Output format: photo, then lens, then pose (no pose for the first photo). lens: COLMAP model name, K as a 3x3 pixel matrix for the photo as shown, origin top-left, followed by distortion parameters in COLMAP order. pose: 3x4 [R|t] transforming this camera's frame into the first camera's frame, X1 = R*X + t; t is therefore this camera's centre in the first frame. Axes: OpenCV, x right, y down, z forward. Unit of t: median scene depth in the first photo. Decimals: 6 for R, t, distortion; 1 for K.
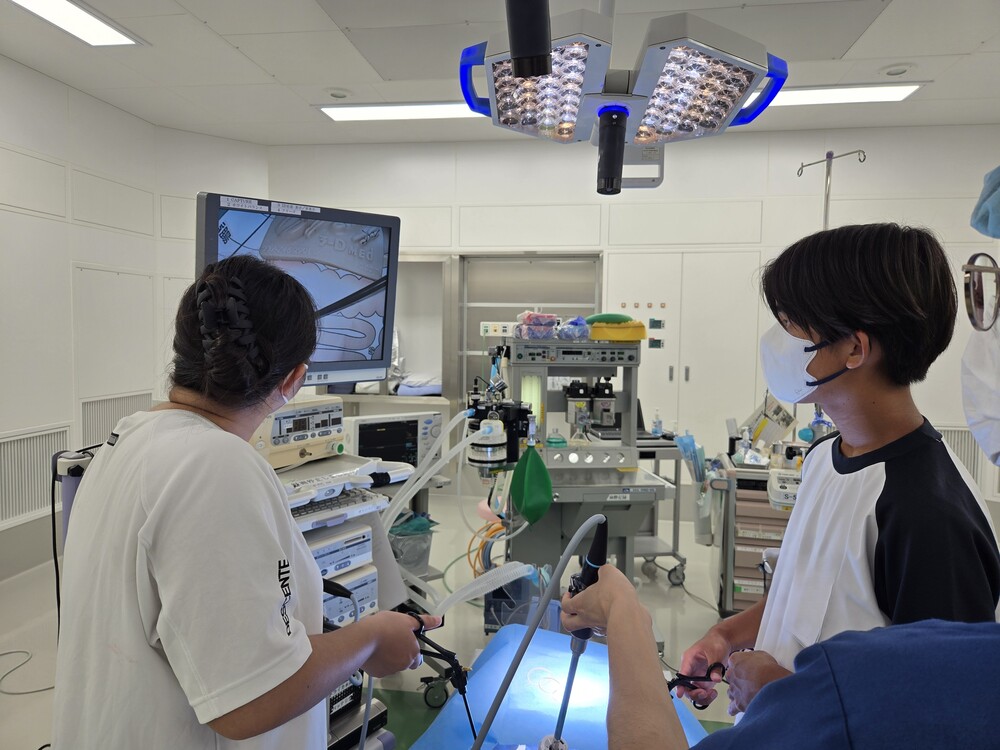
lens RADIAL K [[685.6, 0, 500.0], [0, 685.6, 375.0], [0, 0, 1]] dist [0.001662, 0.000037]
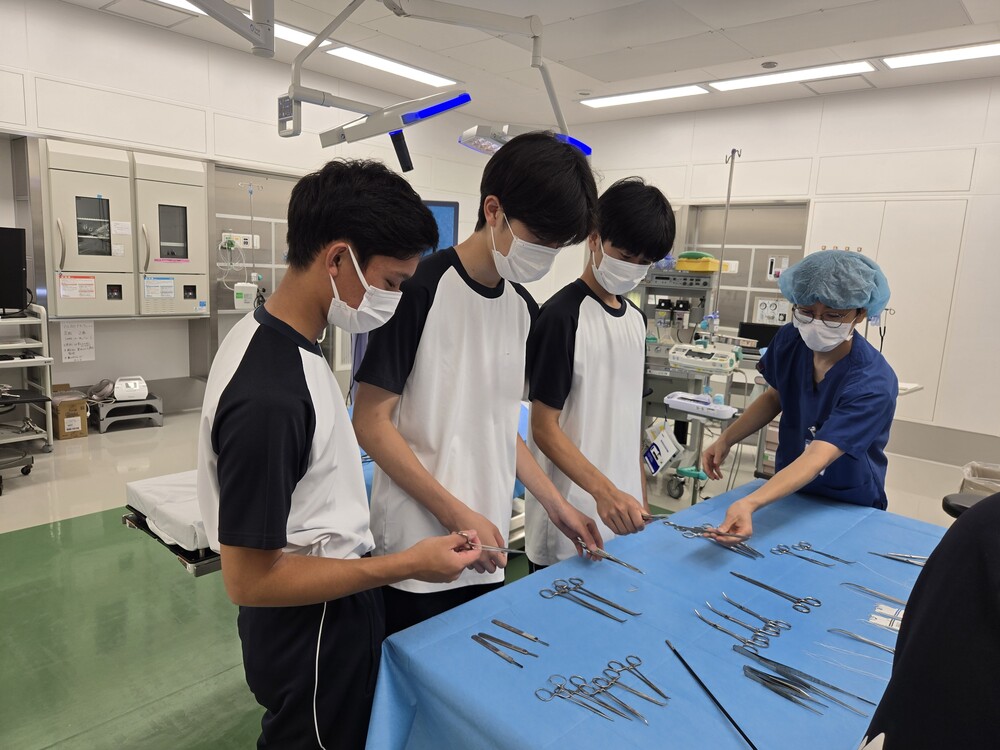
lens RADIAL K [[674.8, 0, 500.0], [0, 674.8, 375.0], [0, 0, 1]] dist [-0.003059, -0.002070]
pose [[0.837933, 0.116464, -0.533203, 0.602129], [-0.070486, 0.991878, 0.105880, 0.044152], [0.541203, -0.051136, 0.839336, -0.405890]]
